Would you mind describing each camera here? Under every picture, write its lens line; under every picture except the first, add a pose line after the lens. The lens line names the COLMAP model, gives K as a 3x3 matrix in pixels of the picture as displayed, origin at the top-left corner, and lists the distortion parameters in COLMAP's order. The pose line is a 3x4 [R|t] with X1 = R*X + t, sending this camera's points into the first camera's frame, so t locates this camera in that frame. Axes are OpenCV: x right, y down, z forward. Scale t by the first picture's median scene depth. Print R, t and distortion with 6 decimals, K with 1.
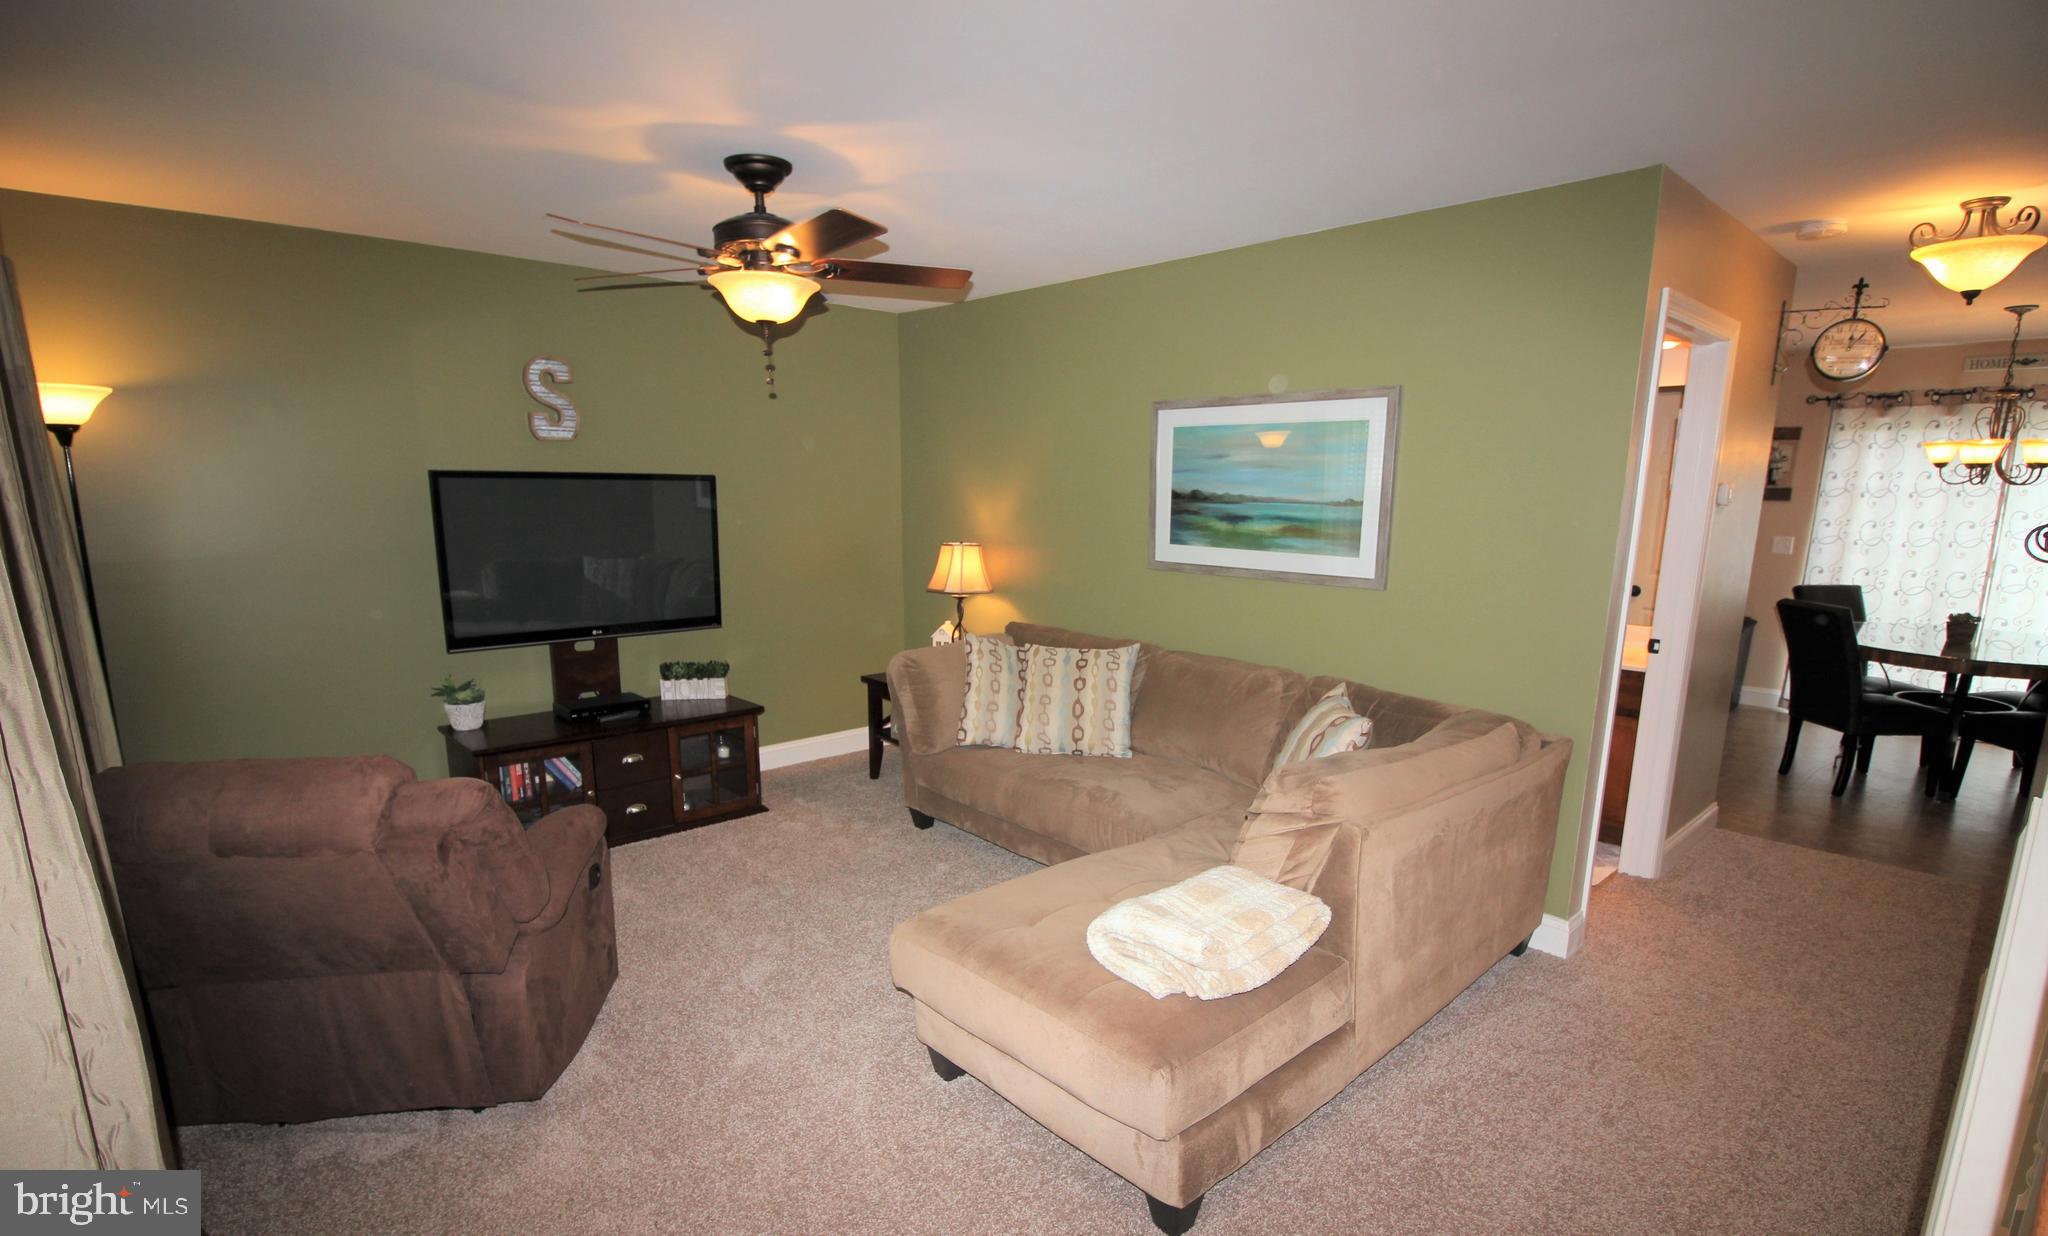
lens RADIAL K [[979.3, 0, 1031.0], [0, 979.3, 708.8], [0, 0, 1]] dist [0.001638, -0.020752]
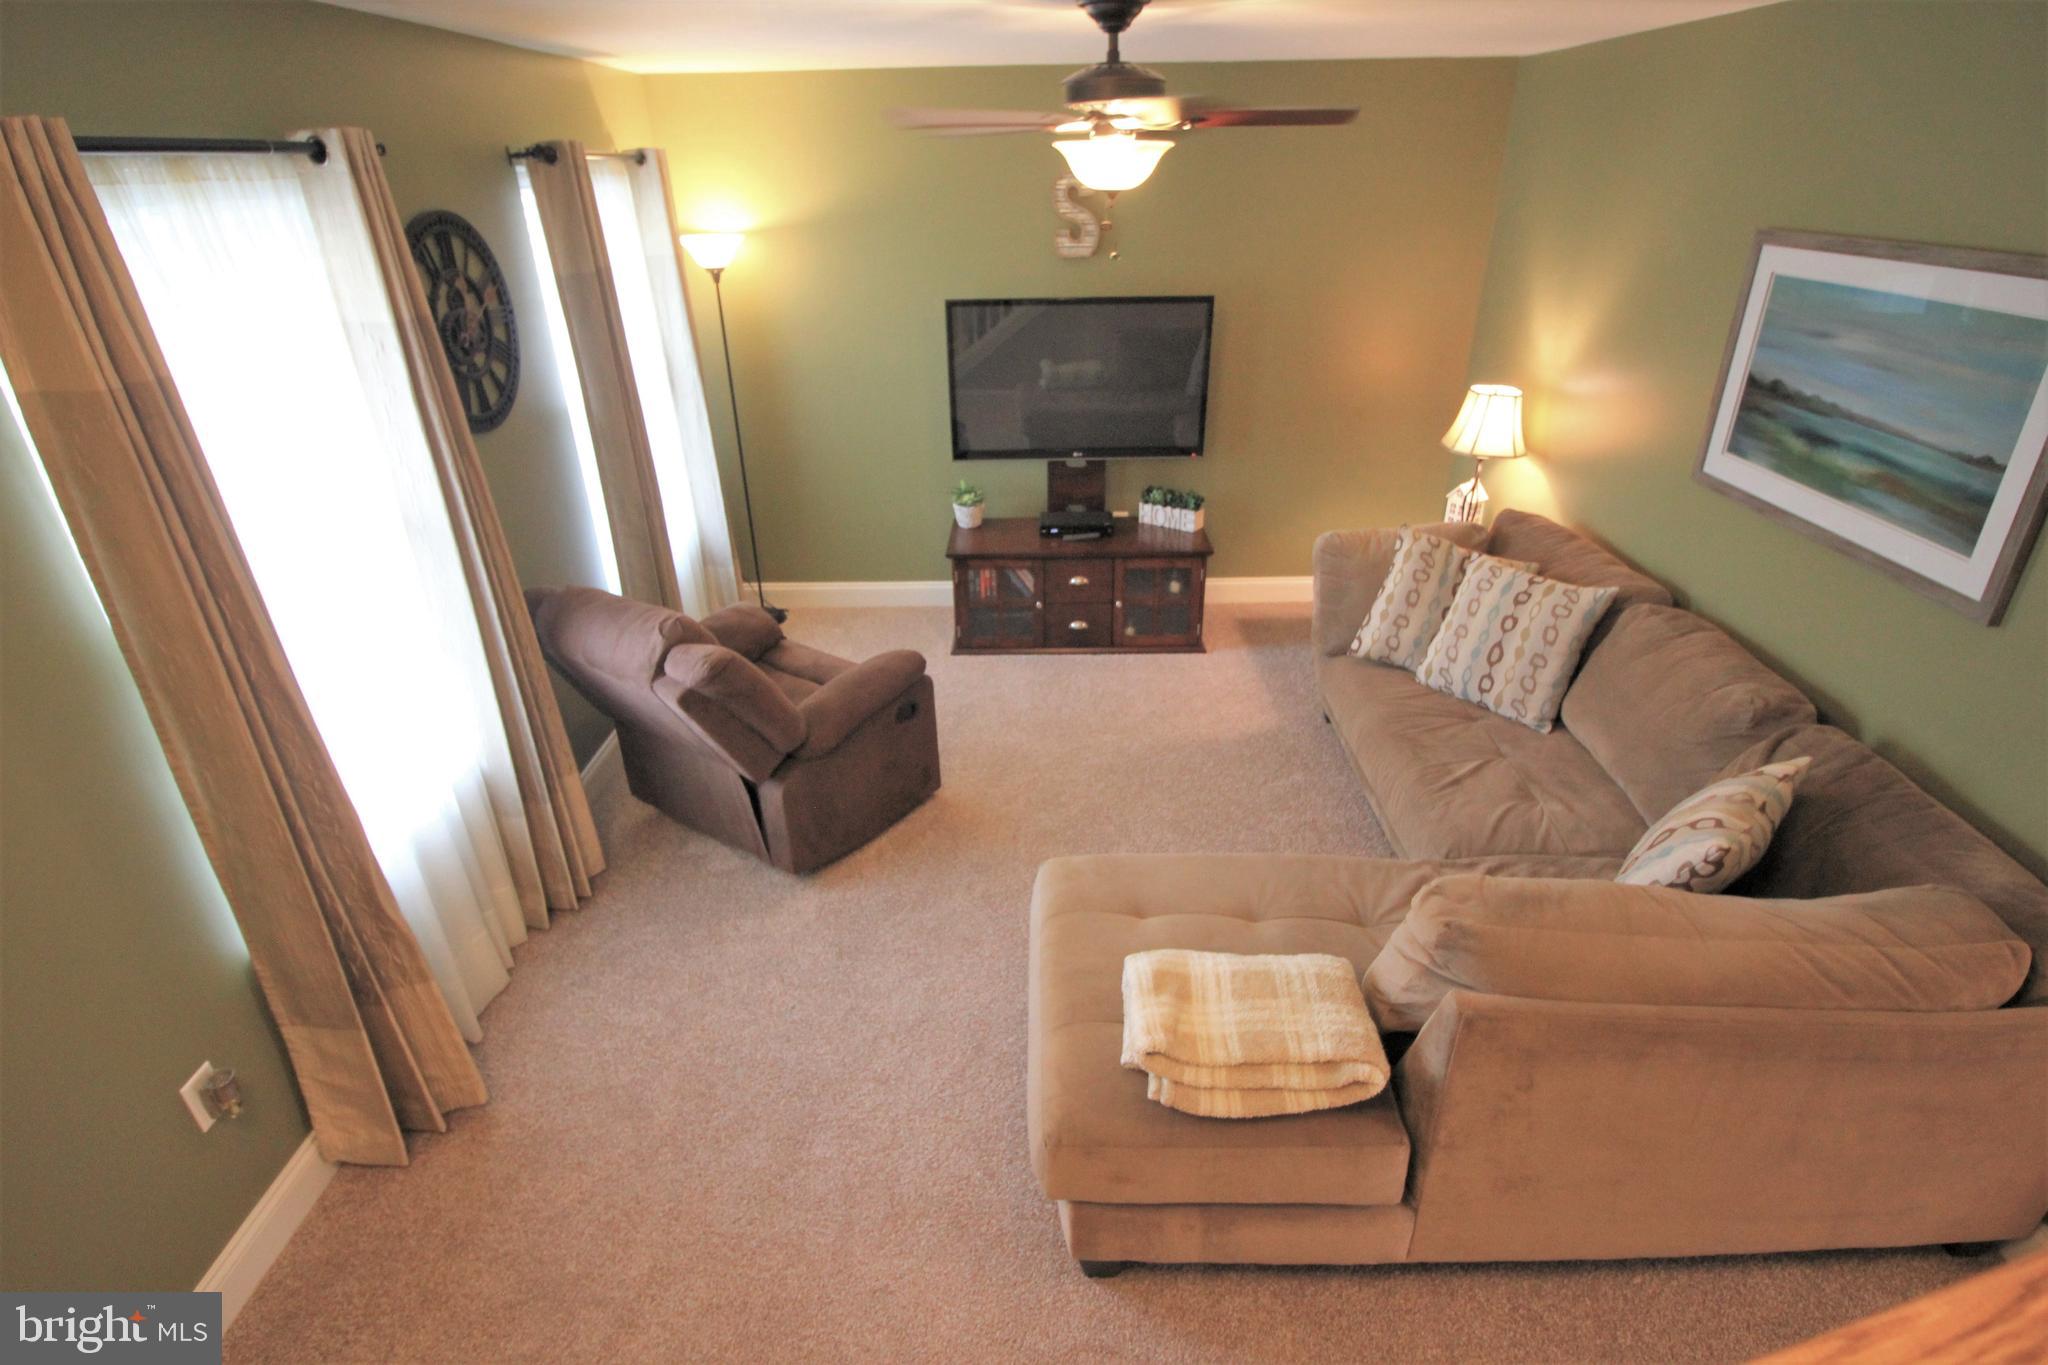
lens RADIAL K [[1011.2, 0, 1031.4], [0, 1011.2, 694.5], [0, 0, 1]] dist [0.001488, -0.000792]
pose [[0.714062, 0.304210, -0.630533, 0.297912], [-0.124398, 0.941457, 0.313343, -0.174022], [0.688942, -0.145309, 0.710101, 0.151701]]
